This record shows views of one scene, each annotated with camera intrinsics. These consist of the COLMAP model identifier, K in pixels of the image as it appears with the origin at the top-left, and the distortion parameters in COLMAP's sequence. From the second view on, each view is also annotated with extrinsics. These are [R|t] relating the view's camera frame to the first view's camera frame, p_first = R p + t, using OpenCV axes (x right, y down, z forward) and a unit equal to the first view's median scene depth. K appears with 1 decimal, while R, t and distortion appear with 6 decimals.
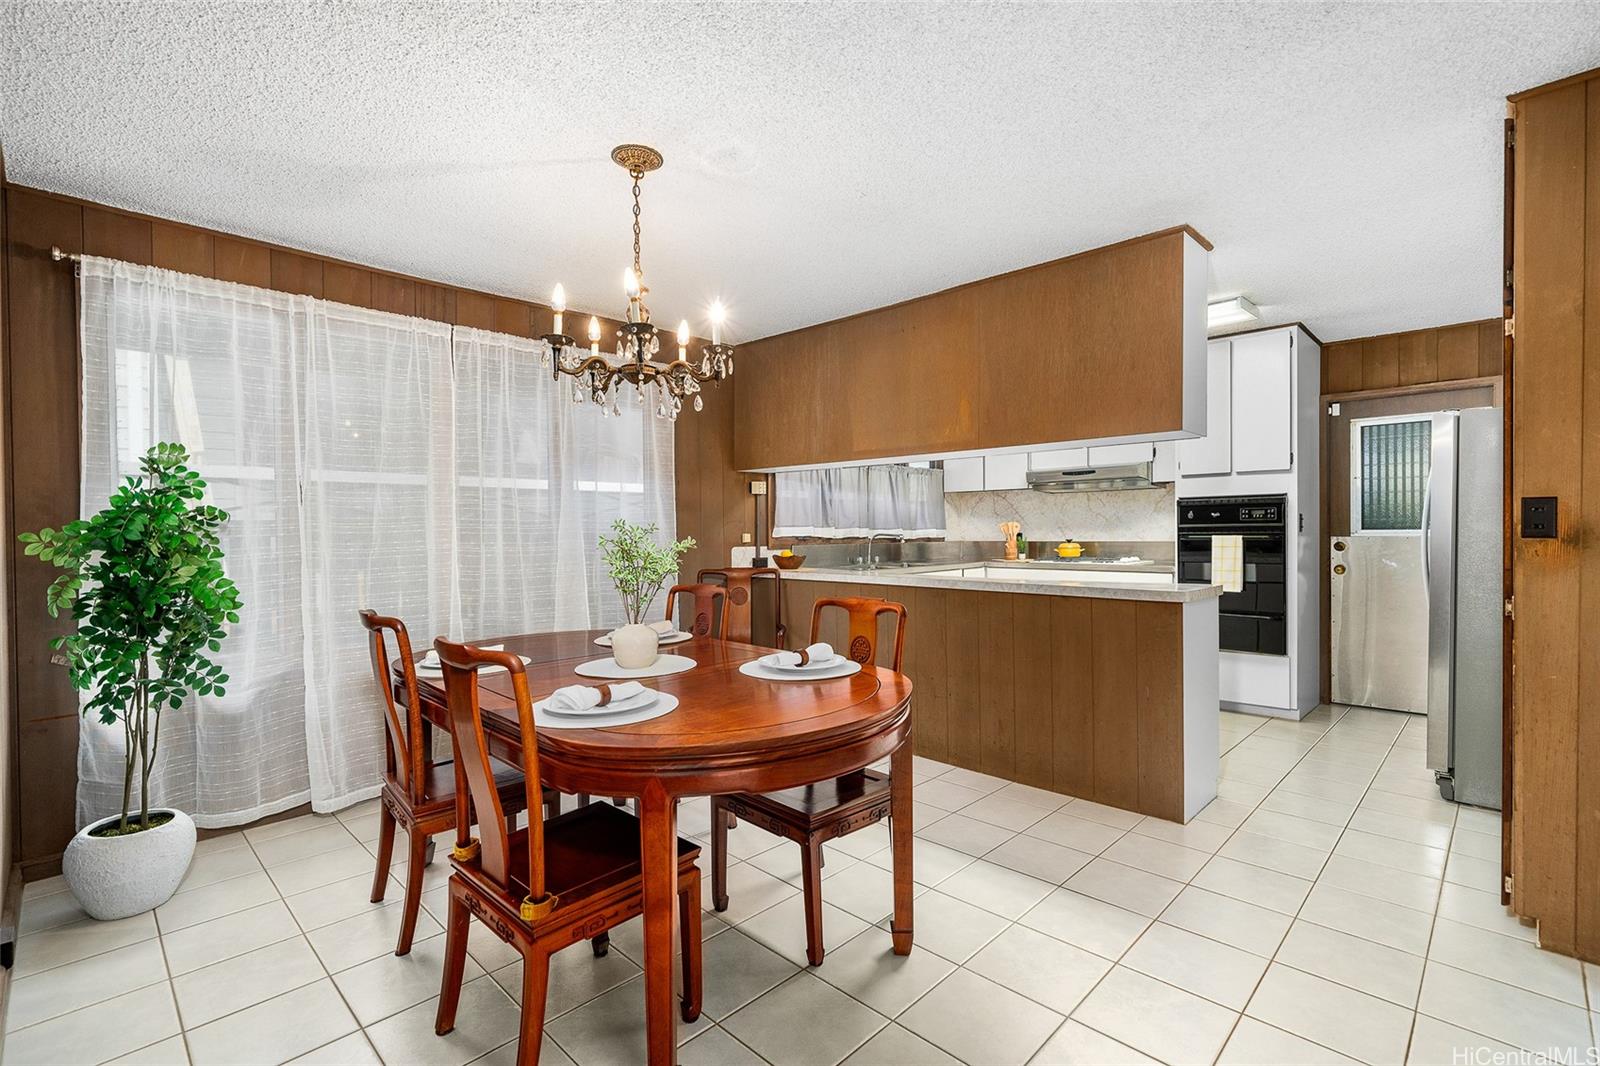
lens RADIAL K [[733.7, 0, 771.1], [0, 733.7, 537.2], [0, 0, 1]] dist [-0.016477, -0.000706]
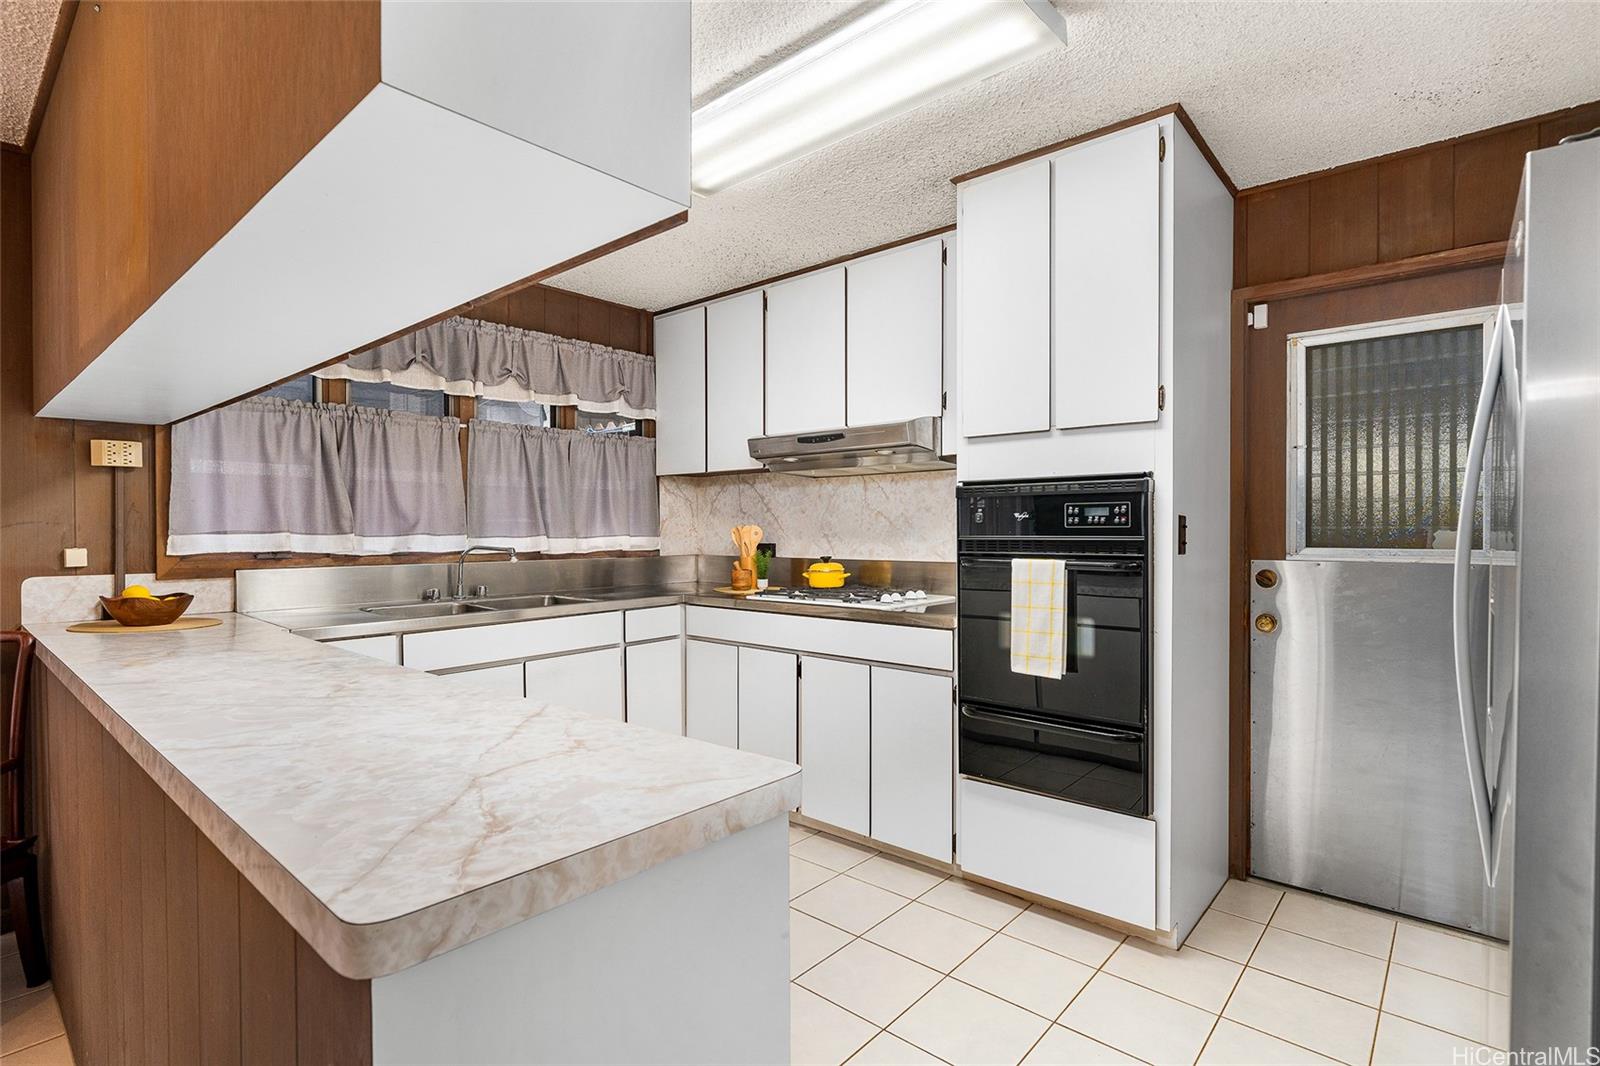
lens RADIAL K [[733.7, 0, 799.8], [0, 733.7, 531.6], [0, 0, 1]] dist [-0.016477, -0.000706]
pose [[0.997703, 0.006108, 0.067469, 0.414154], [-0.005916, 0.999978, -0.003044, -0.017435], [-0.067486, 0.002638, 0.997717, 0.501720]]
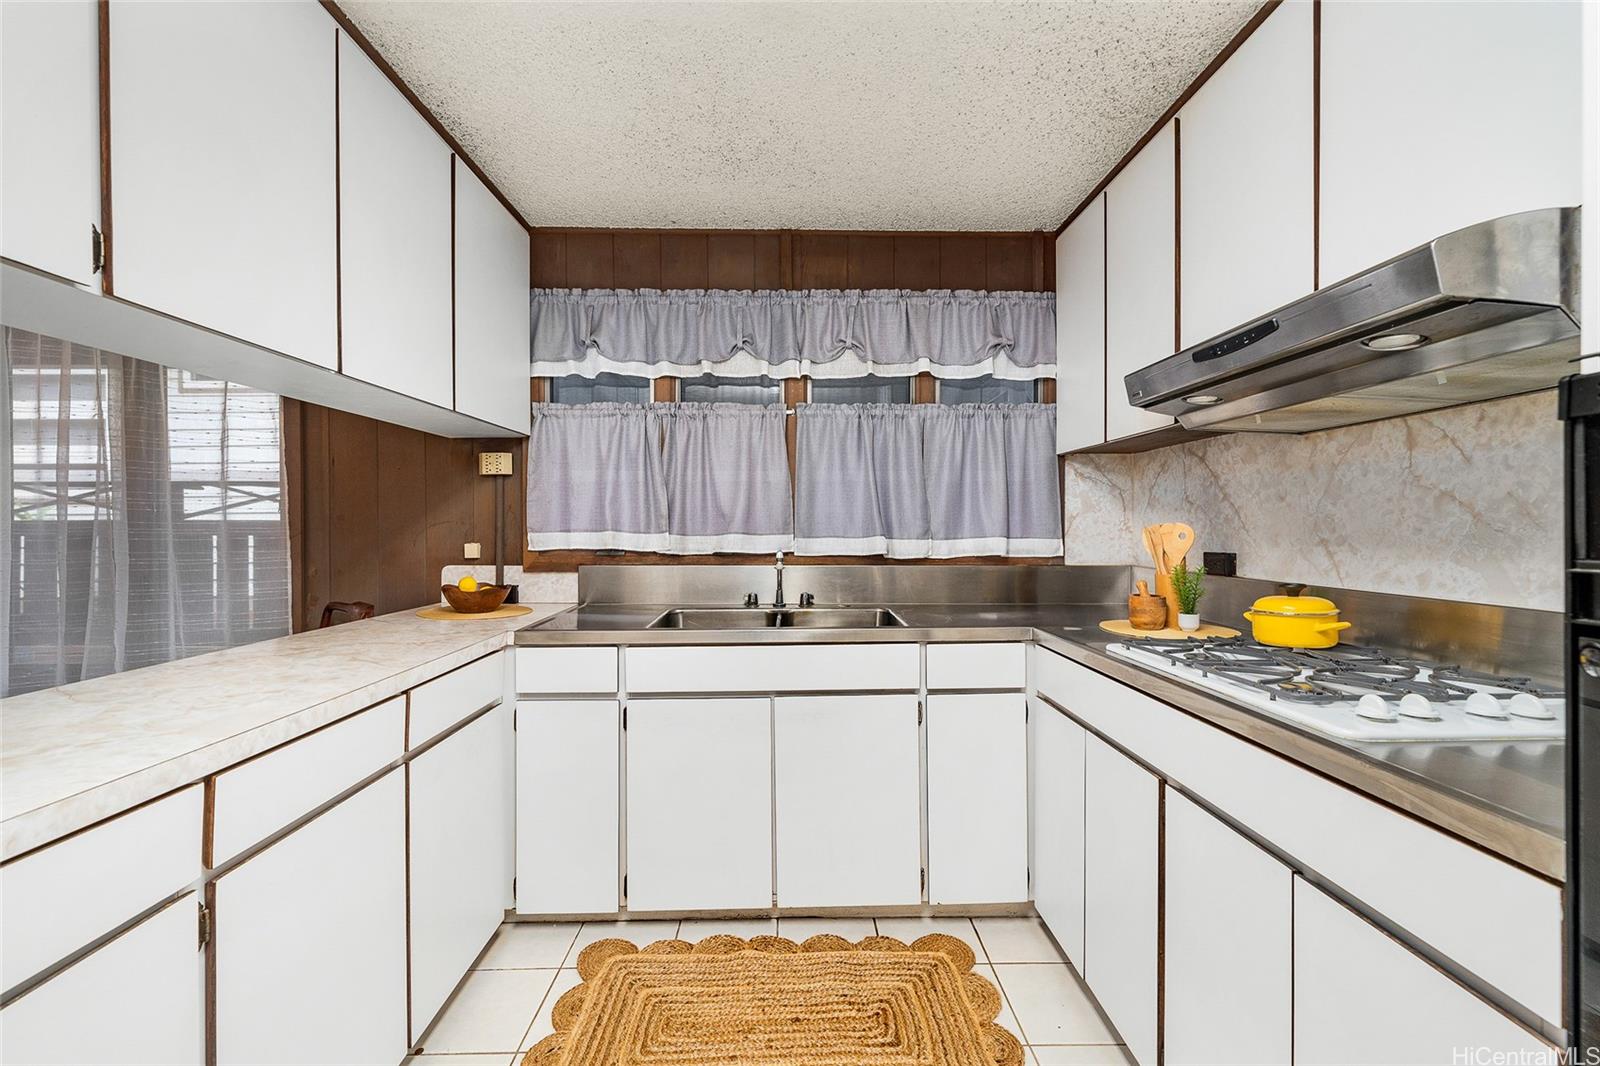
lens RADIAL K [[673.0, 0, 801.3], [0, 673.0, 528.2], [0, 0, 1]] dist [-0.000305, 0.000083]
pose [[0.729762, 0.008833, -0.683644, 0.534146], [-0.010594, 0.999943, 0.001612, -0.020774], [0.683619, 0.006066, 0.729814, 0.796563]]
